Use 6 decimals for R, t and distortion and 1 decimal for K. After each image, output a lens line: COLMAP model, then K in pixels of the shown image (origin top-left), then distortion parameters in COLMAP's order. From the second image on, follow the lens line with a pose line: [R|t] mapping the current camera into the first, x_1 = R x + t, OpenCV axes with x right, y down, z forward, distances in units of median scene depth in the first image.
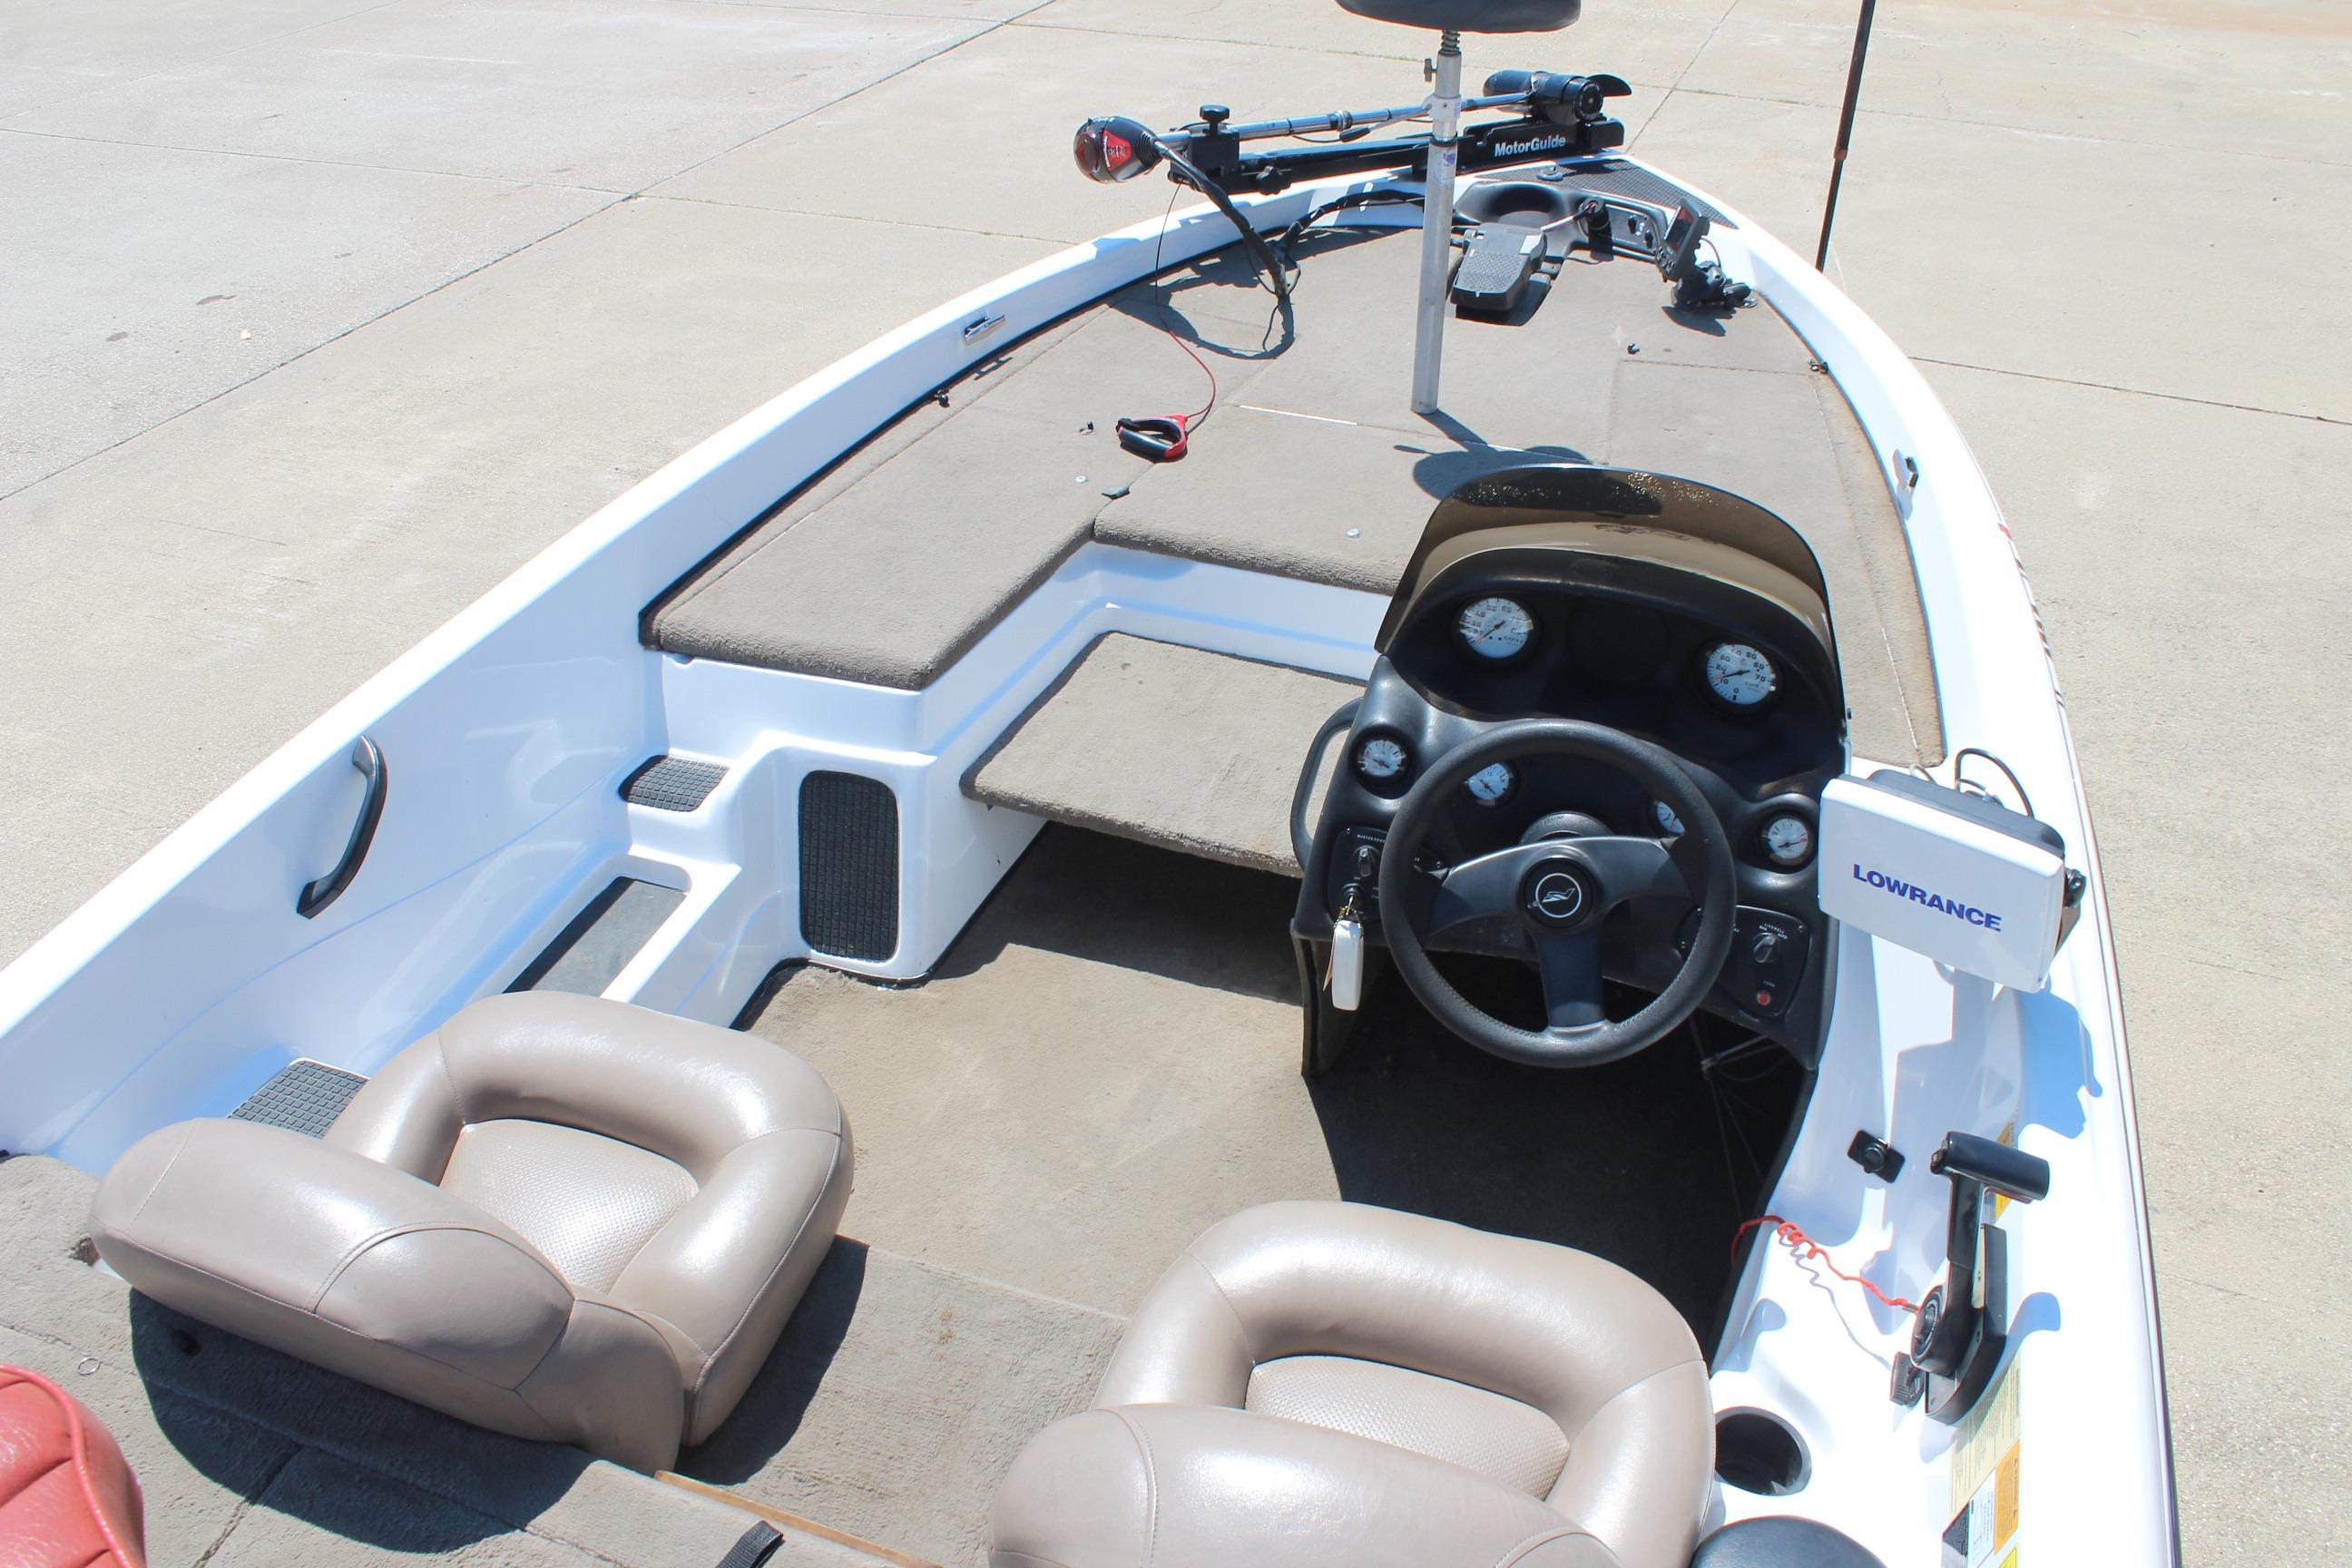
lens RADIAL K [[1947.3, 0, 1159.5], [0, 1947.3, 766.5], [0, 0, 1]] dist [-0.167790, 0.142919]
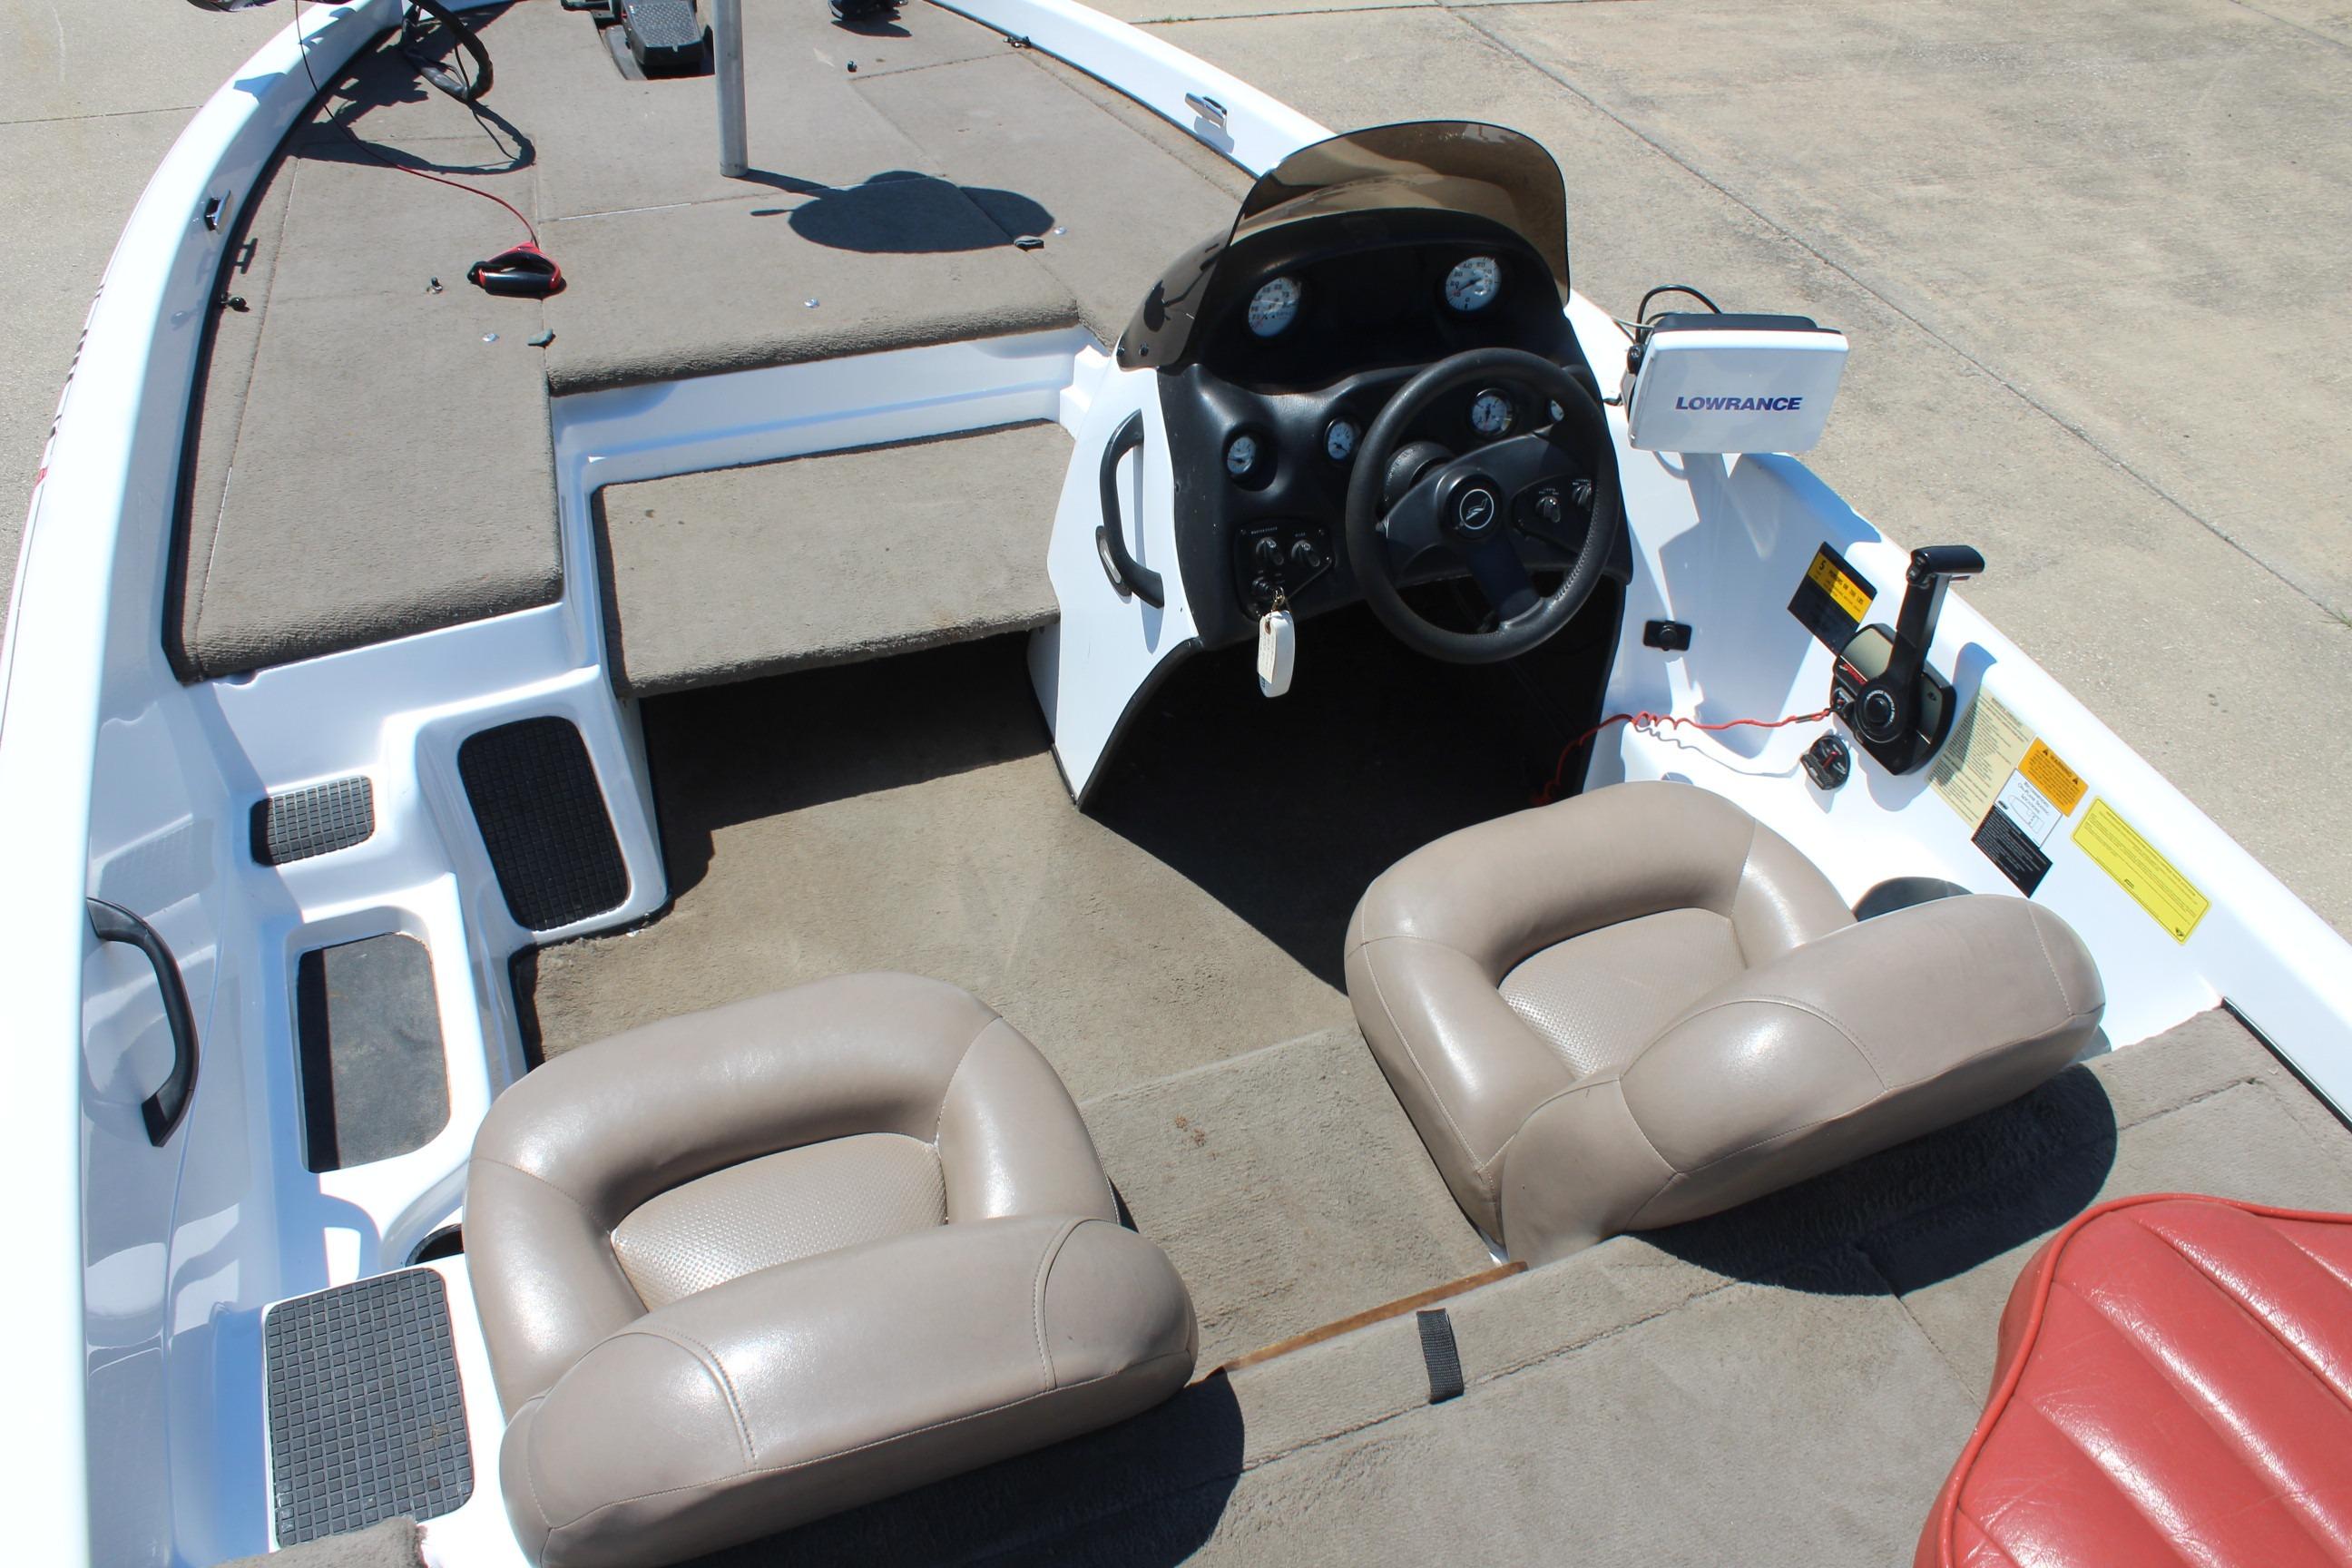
lens RADIAL K [[1947.3, 0, 1159.5], [0, 1947.3, 766.5], [0, 0, 1]] dist [-0.167790, 0.142919]
pose [[0.729102, -0.399737, 0.555536, -0.430788], [0.324507, 0.916576, 0.233632, -0.083442], [-0.602582, 0.009934, 0.797995, 0.154490]]
